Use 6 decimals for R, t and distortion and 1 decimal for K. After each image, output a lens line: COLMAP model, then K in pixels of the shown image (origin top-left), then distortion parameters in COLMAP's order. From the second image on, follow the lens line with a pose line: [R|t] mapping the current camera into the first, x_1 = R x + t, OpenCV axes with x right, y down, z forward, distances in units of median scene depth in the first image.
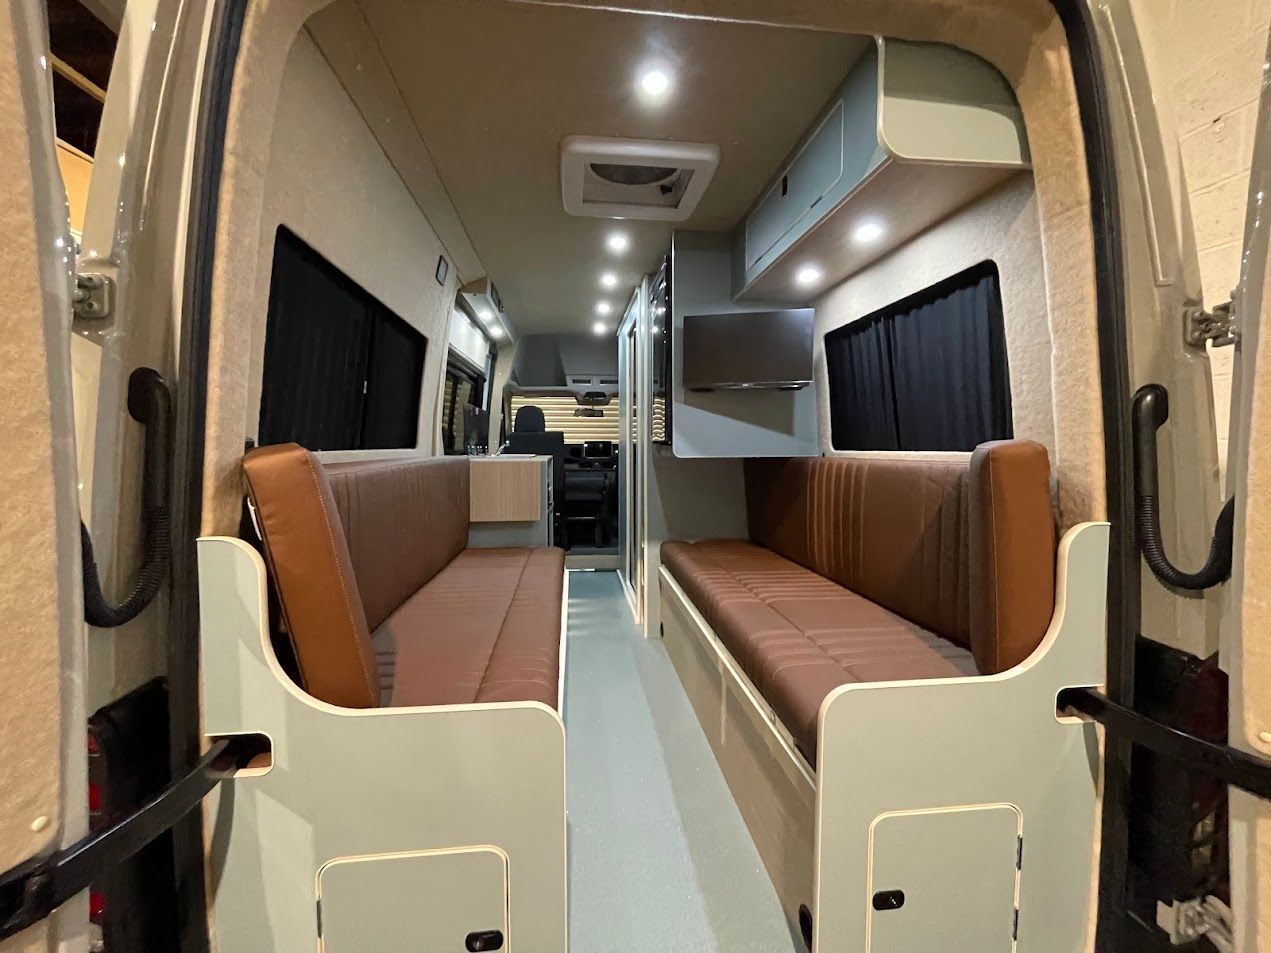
lens RADIAL K [[512.8, 0, 627.2], [0, 512.8, 482.3], [0, 0, 1]] dist [-0.000843, 0.000013]
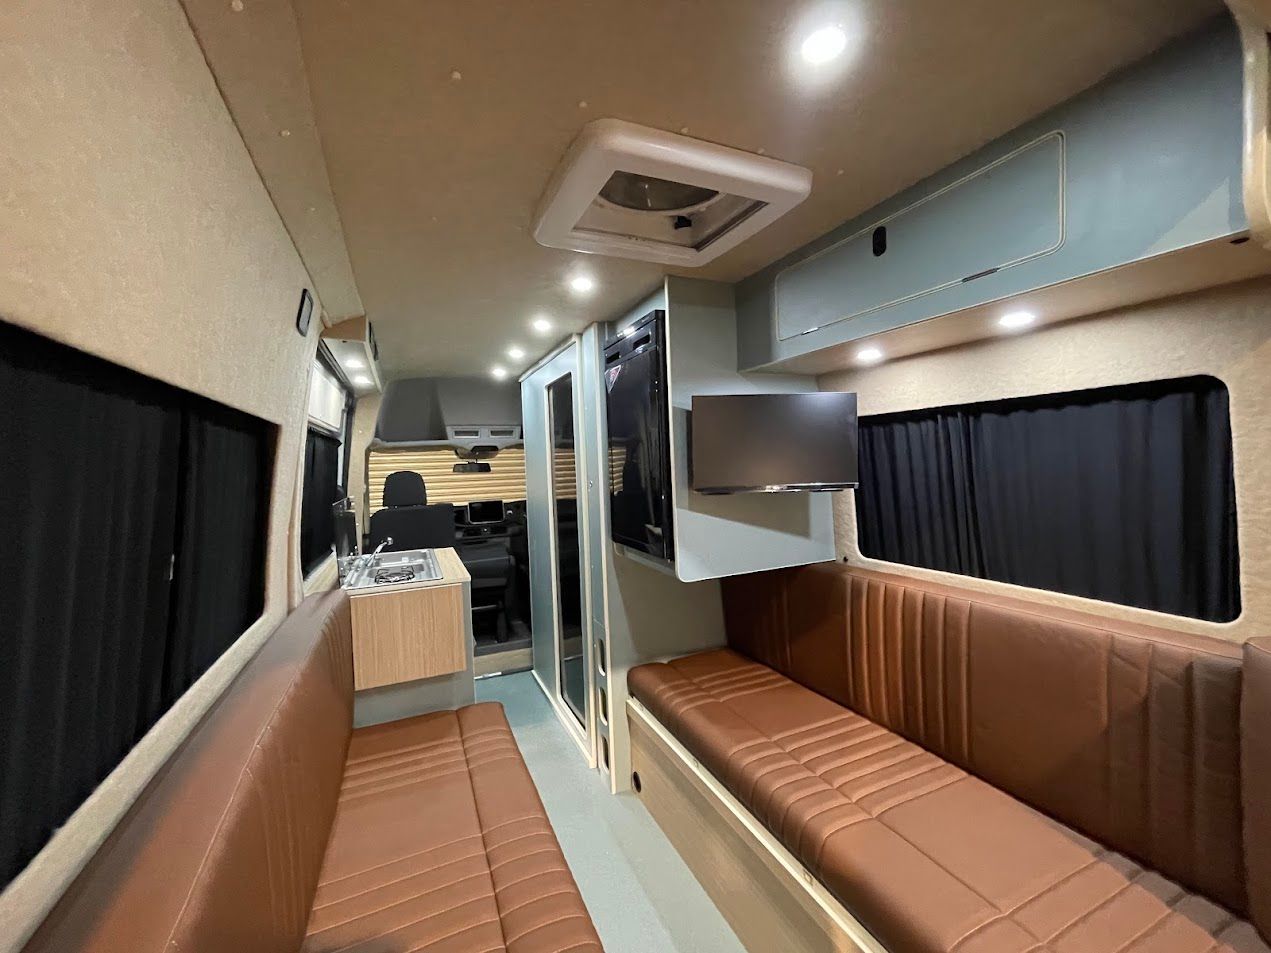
lens RADIAL K [[512.8, 0, 627.2], [0, 512.8, 482.3], [0, 0, 1]] dist [-0.000843, 0.000013]
pose [[0.950782, -0.050176, 0.305771, -0.158053], [0.057242, 0.998260, -0.014180, -0.150791], [-0.304527, 0.030985, 0.952000, 0.262979]]
